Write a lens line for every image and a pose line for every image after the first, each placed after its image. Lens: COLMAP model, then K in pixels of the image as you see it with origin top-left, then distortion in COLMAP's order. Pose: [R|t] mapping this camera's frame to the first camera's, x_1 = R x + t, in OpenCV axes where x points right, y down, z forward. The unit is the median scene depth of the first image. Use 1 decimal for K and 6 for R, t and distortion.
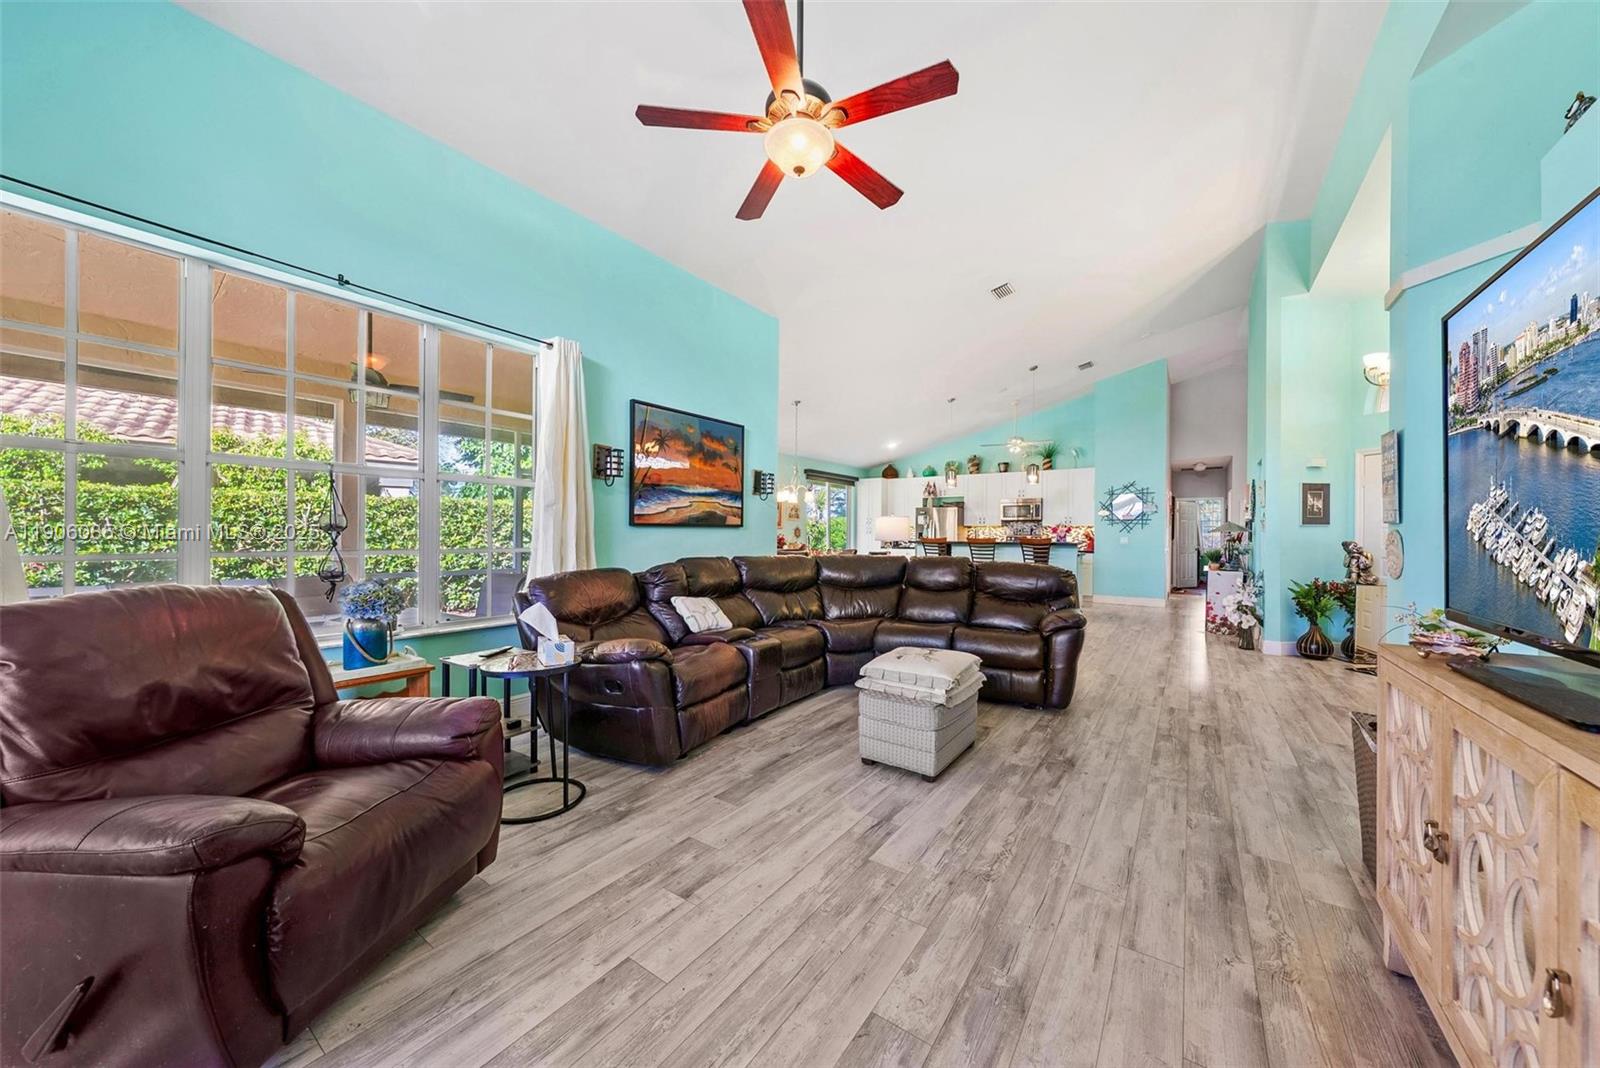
lens RADIAL K [[562.3, 0, 805.2], [0, 562.3, 535.4], [0, 0, 1]] dist [0.001932, -0.000056]
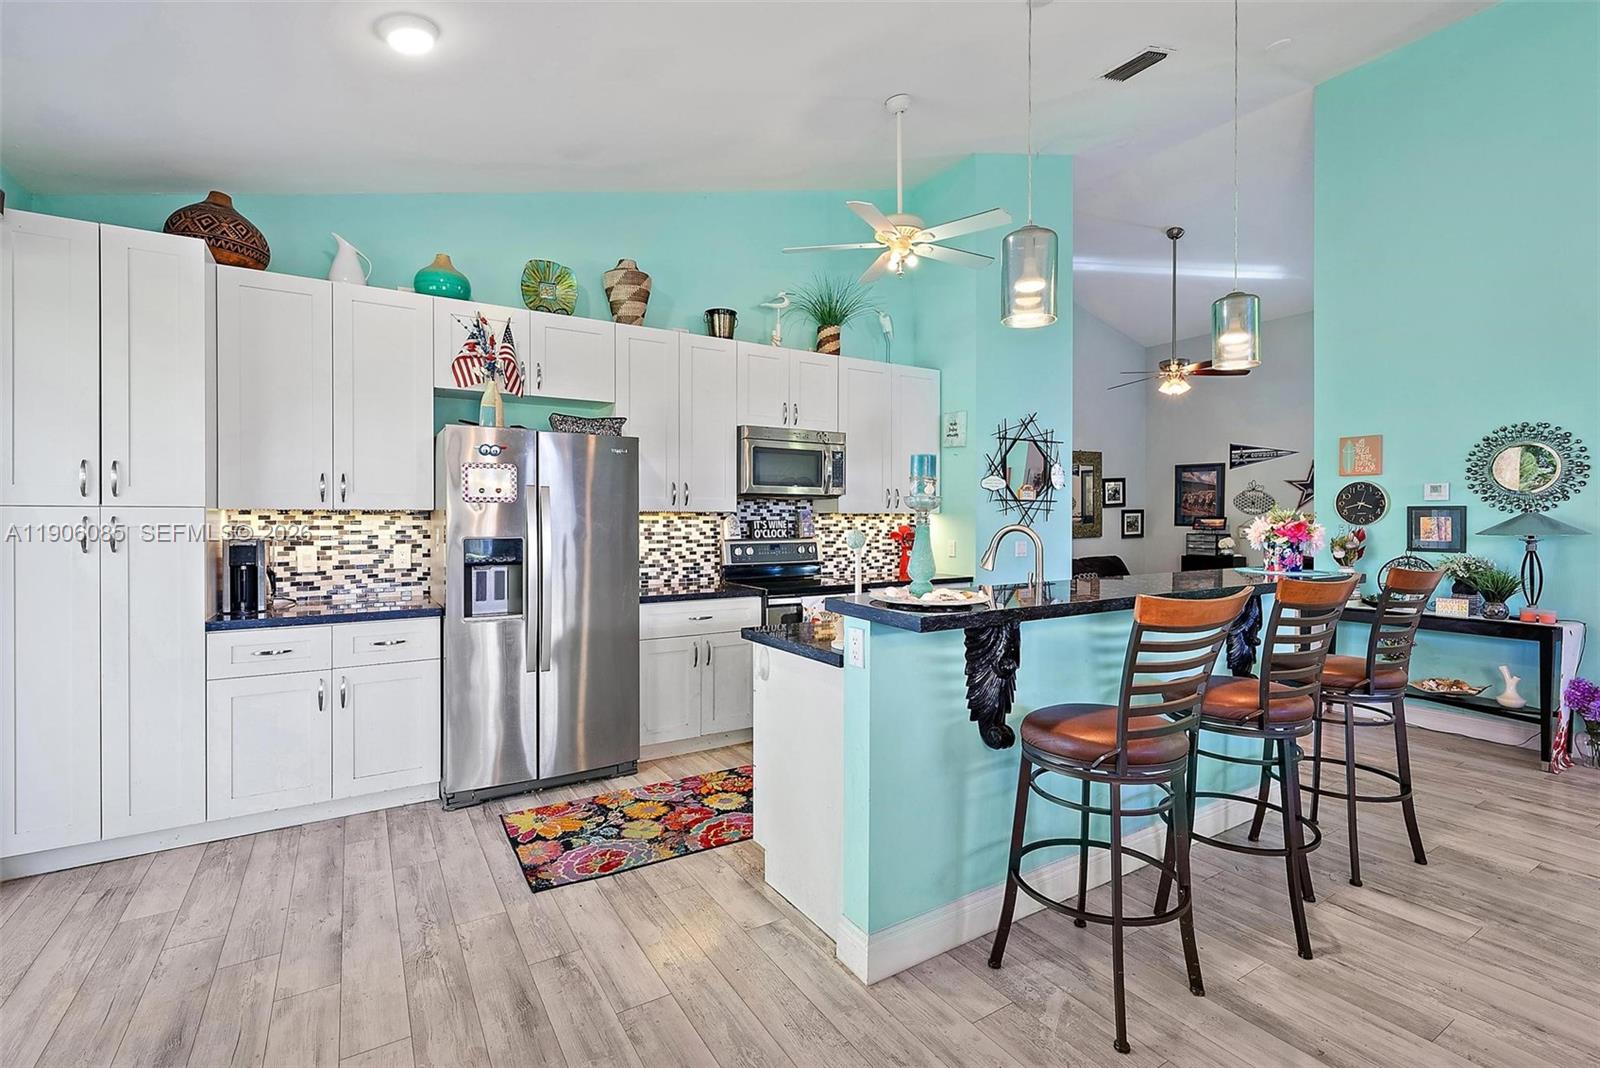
lens RADIAL K [[723.7, 0, 811.3], [0, 723.7, 523.4], [0, 0, 1]] dist [0.002494, -0.000167]
pose [[0.384681, -0.010405, 0.922991, -0.007253], [0.000318, 0.999938, 0.011140, -0.028709], [-0.923049, -0.003991, 0.384661, 1.610264]]
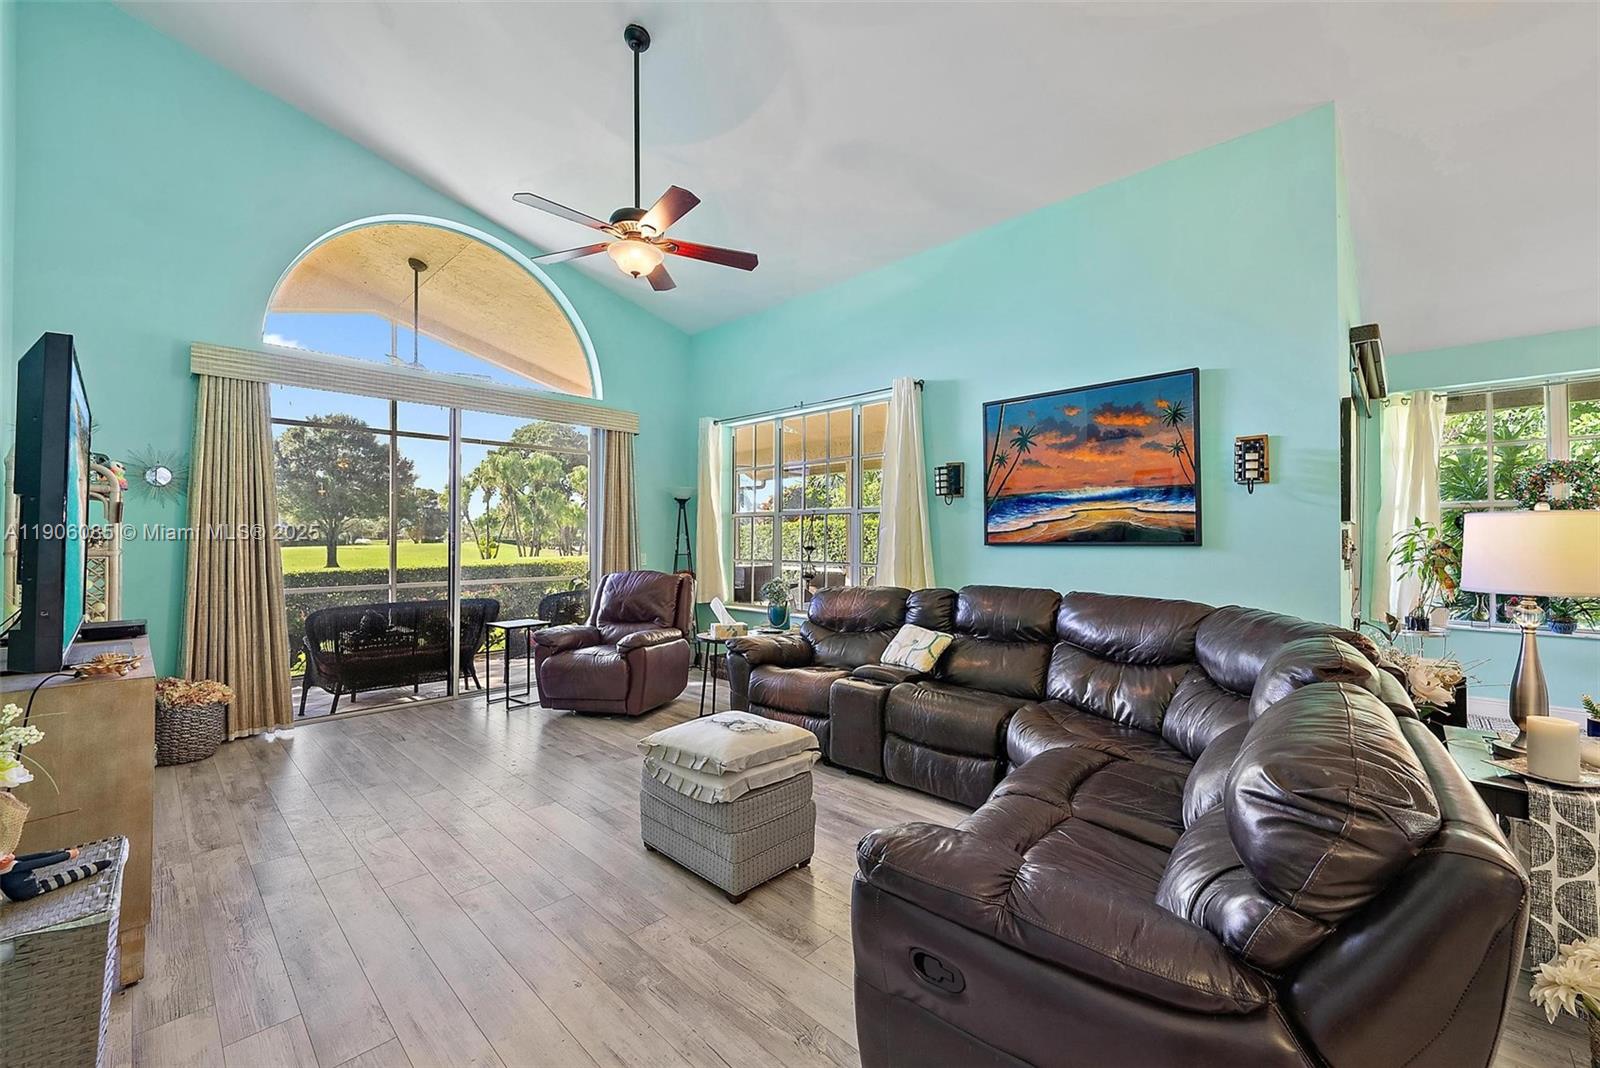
lens RADIAL K [[644.6, 0, 798.6], [0, 644.6, 534.5], [0, 0, 1]] dist [-0.000159, 0.000078]
pose [[-0.171508, -0.011831, -0.985112, 0.573961], [-0.001494, 0.999930, -0.011749, -0.017384], [0.985182, -0.000543, -0.171514, 0.685326]]
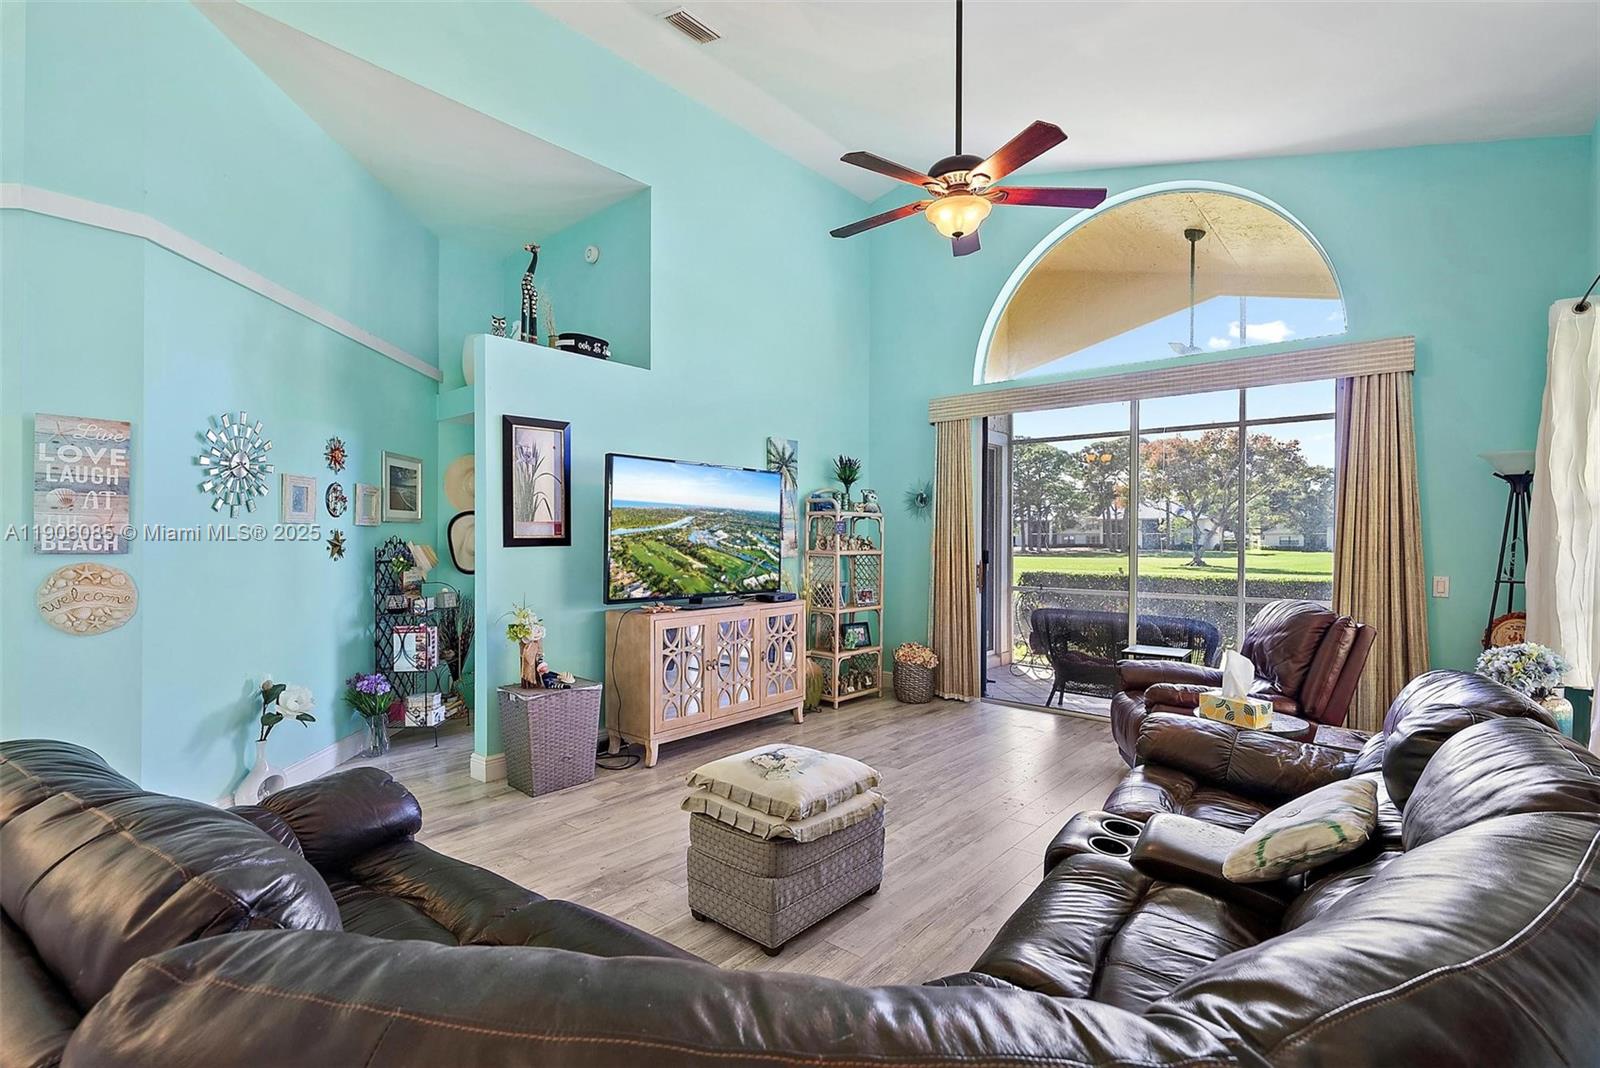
lens RADIAL K [[723.7, 0, 806.9], [0, 723.7, 547.4], [0, 0, 1]] dist [0.002494, -0.000167]
pose [[-0.994939, -0.007982, 0.100166, 0.057765], [-0.006805, 0.999904, 0.012091, -0.028063], [-0.100253, 0.011348, -0.994897, 1.020540]]
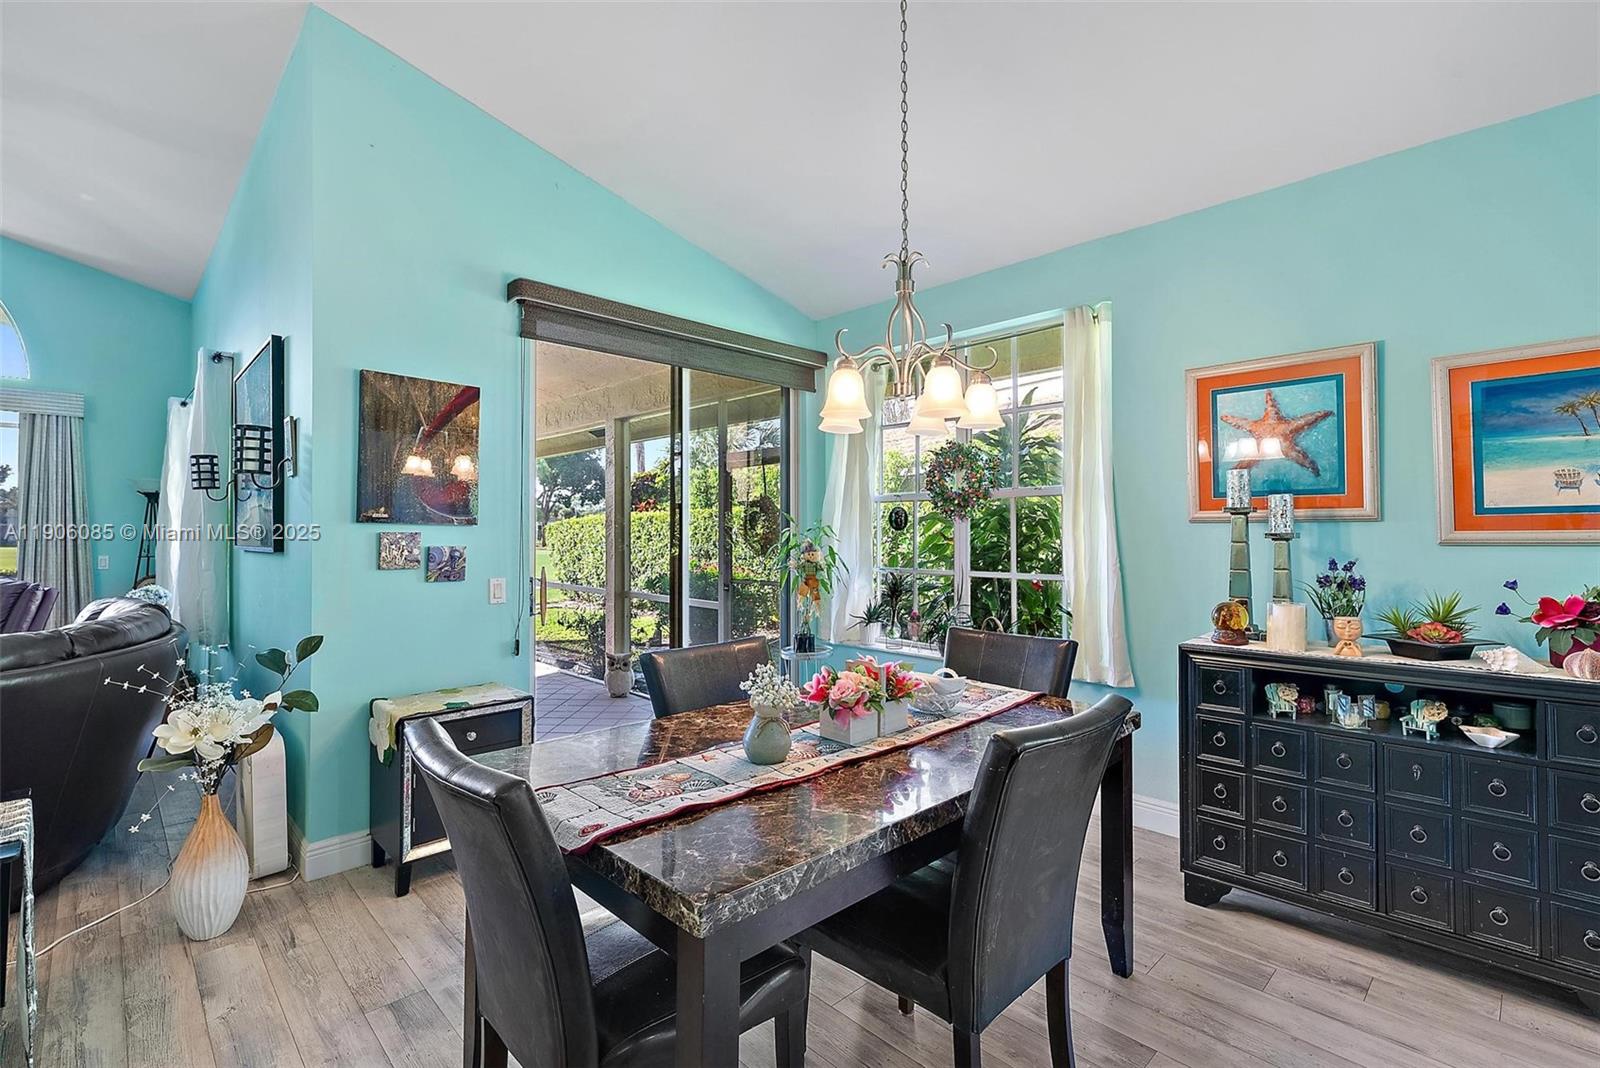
lens RADIAL K [[723.7, 0, 806.4], [0, 723.7, 528.5], [0, 0, 1]] dist [0.002494, -0.000167]
pose [[-0.181053, -0.014505, -0.983366, 0.372643], [-0.002299, 0.999895, -0.014325, -0.023048], [0.983471, -0.000332, -0.181067, 1.461612]]
